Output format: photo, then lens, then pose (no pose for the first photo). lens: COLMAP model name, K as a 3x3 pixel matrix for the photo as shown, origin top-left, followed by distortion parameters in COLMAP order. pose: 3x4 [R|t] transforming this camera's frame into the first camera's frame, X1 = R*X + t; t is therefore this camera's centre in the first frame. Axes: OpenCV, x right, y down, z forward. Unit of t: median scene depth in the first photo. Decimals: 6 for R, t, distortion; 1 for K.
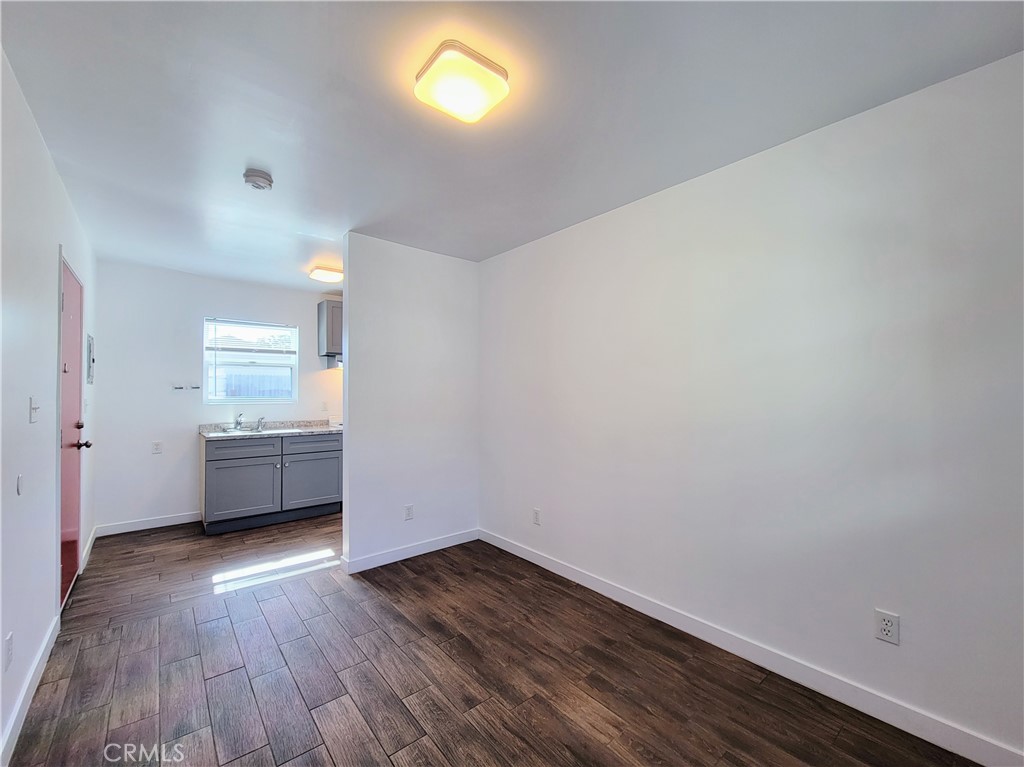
lens RADIAL K [[433.2, 0, 525.9], [0, 433.2, 393.6], [0, 0, 1]] dist [0.001941, 0.000591]
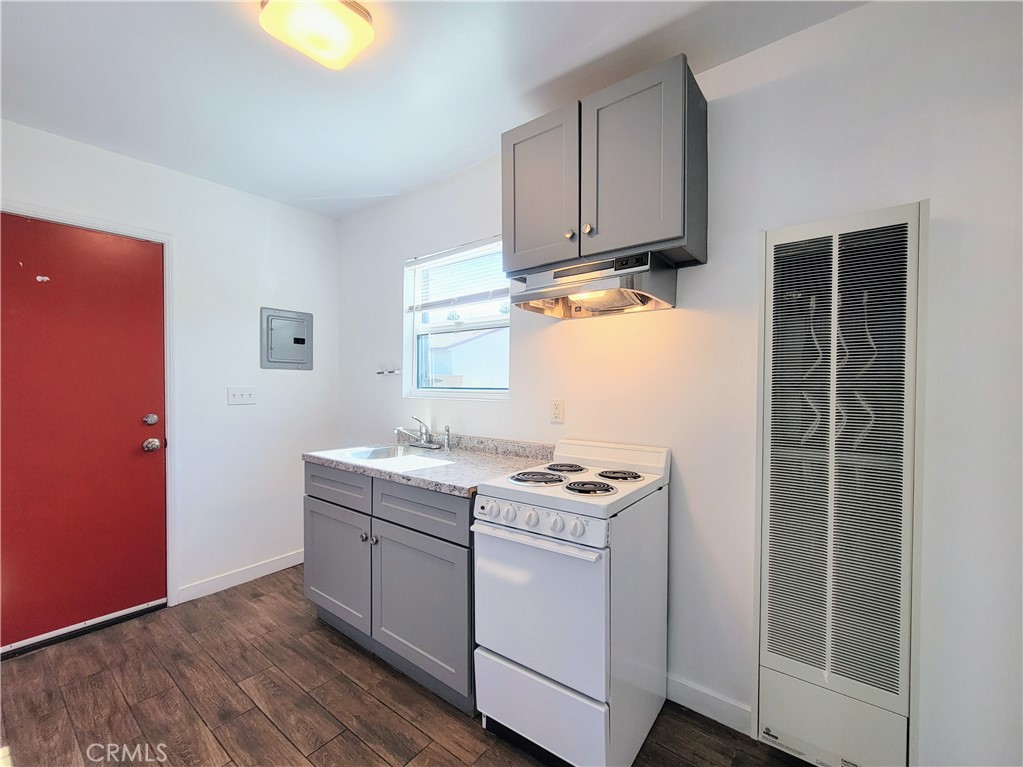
lens RADIAL K [[432.7, 0, 525.0], [0, 432.7, 385.5], [0, 0, 1]] dist [0.001941, 0.000591]
pose [[0.194420, 0.009880, -0.980869, -0.133206], [-0.002253, 0.999951, 0.009626, 0.000166], [0.980916, 0.000338, 0.194433, 1.628243]]
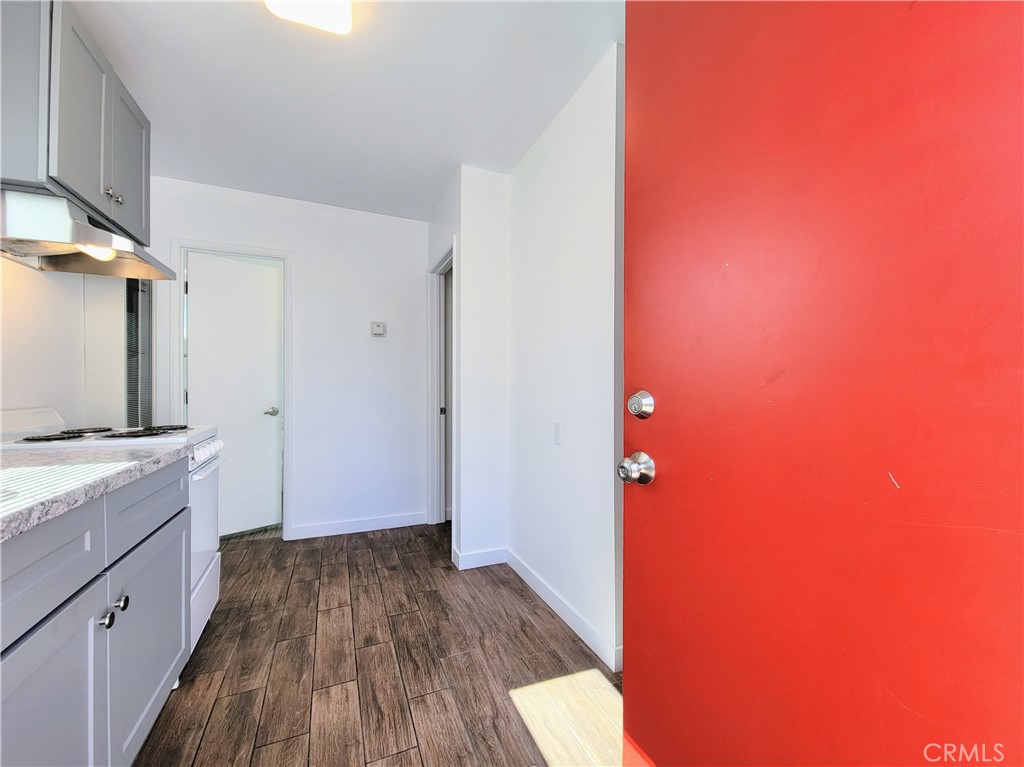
lens RADIAL K [[433.2, 0, 516.1], [0, 433.2, 385.3], [0, 0, 1]] dist [0.001941, 0.000591]
pose [[0.310384, 0.018139, 0.950438, -1.102741], [-0.007600, 0.999833, -0.016600, 0.068885], [-0.950581, -0.002071, 0.310470, 1.093205]]
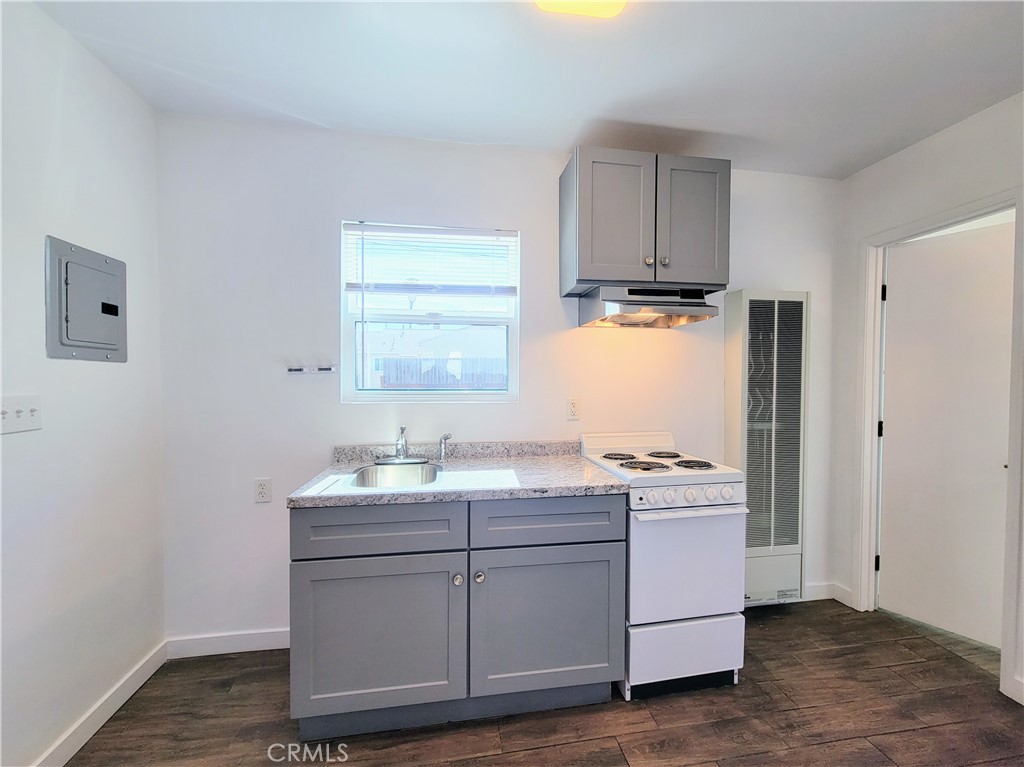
lens RADIAL K [[433.2, 0, 510.4], [0, 433.2, 384.3], [0, 0, 1]] dist [0.001941, 0.000591]
pose [[0.849015, 0.013426, -0.528198, -0.516787], [-0.005207, 0.999841, 0.017044, -0.008659], [0.528343, -0.011720, 0.848950, 1.075447]]
